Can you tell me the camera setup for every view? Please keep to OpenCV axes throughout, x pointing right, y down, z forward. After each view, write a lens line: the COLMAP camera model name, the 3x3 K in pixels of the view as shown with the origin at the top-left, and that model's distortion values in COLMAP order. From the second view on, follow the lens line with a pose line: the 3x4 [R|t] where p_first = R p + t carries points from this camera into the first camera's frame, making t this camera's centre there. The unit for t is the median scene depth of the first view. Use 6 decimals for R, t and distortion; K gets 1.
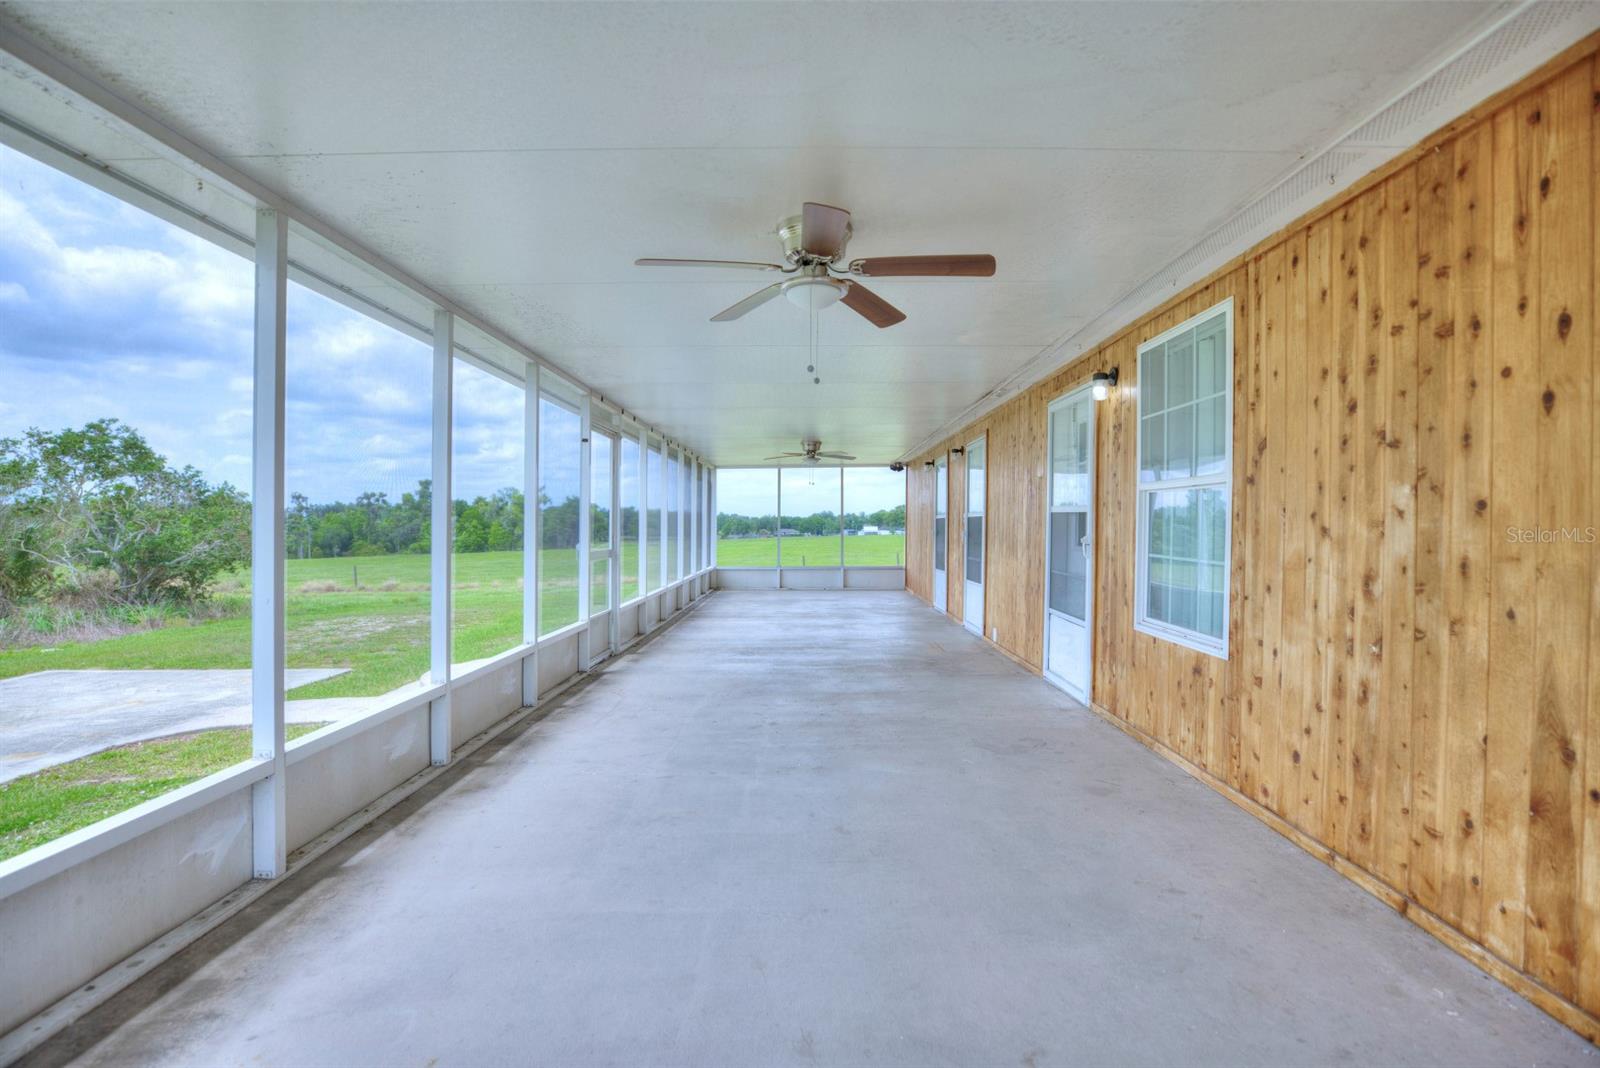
lens RADIAL K [[768.7, 0, 803.6], [0, 768.7, 526.8], [0, 0, 1]] dist [-0.020186, 0.004976]
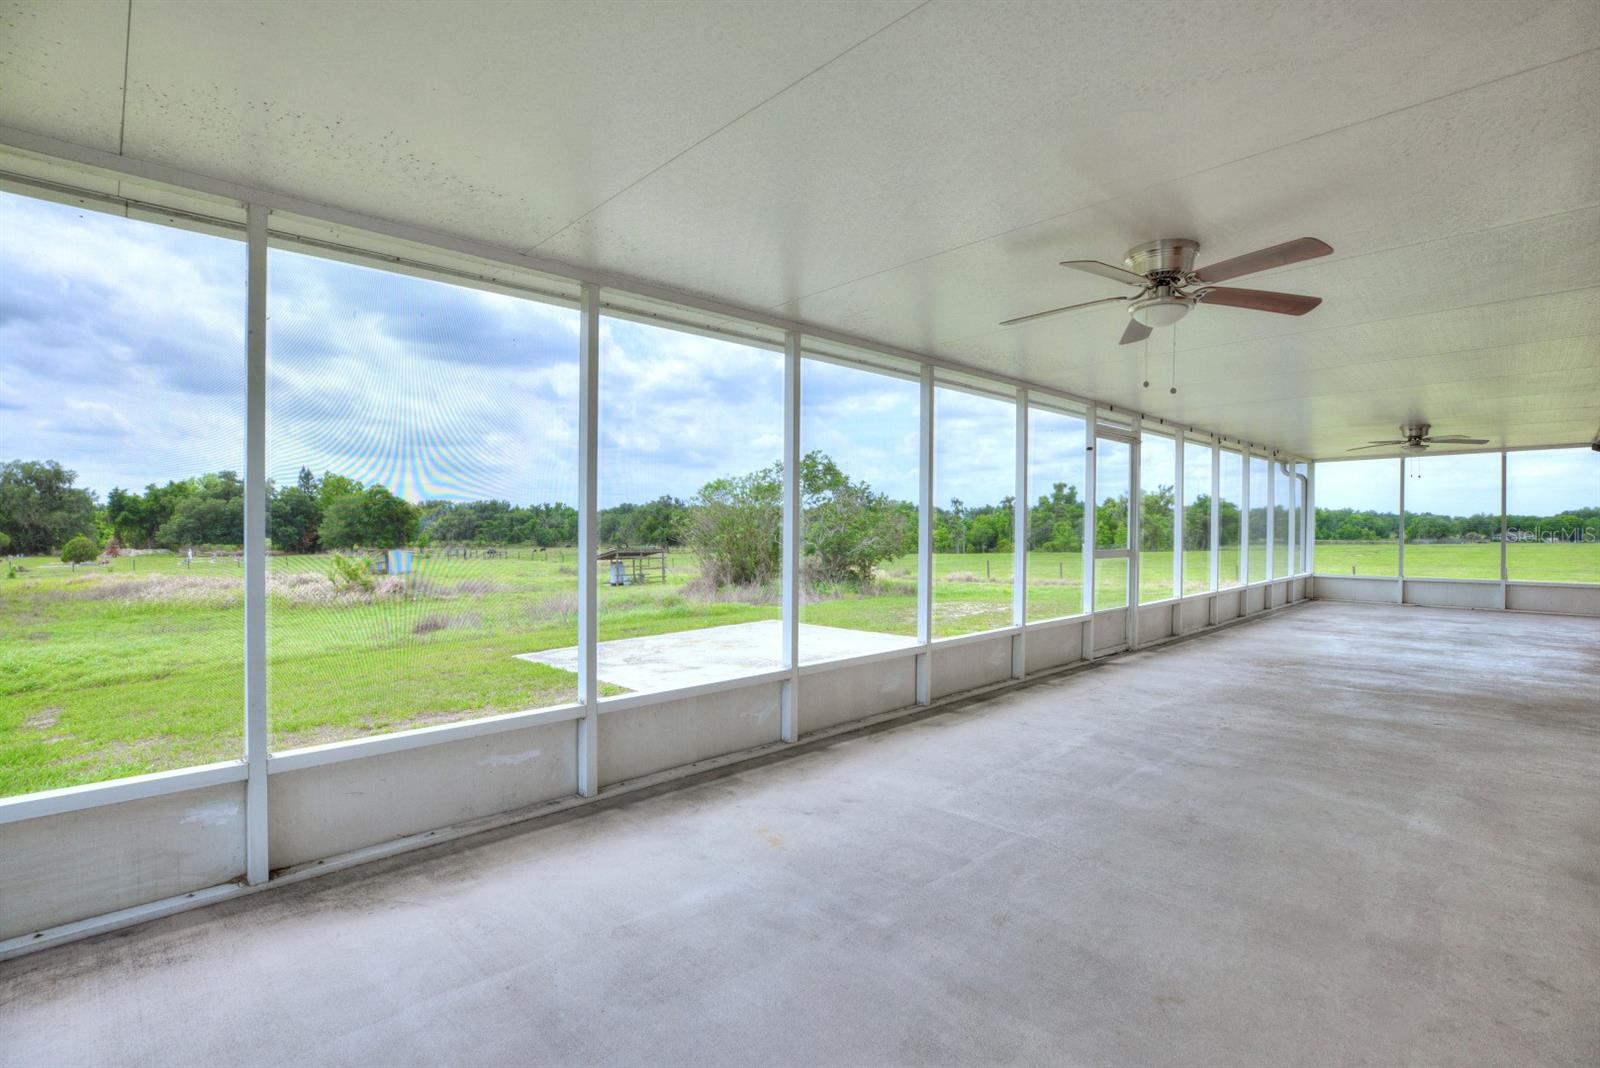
lens RADIAL K [[768.7, 0, 803.2], [0, 768.7, 535.8], [0, 0, 1]] dist [-0.020186, 0.004976]
pose [[0.695676, 0.011495, -0.718264, 0.128363], [-0.003487, 0.999914, 0.012625, -0.000777], [0.718348, -0.006279, 0.695656, -0.031900]]
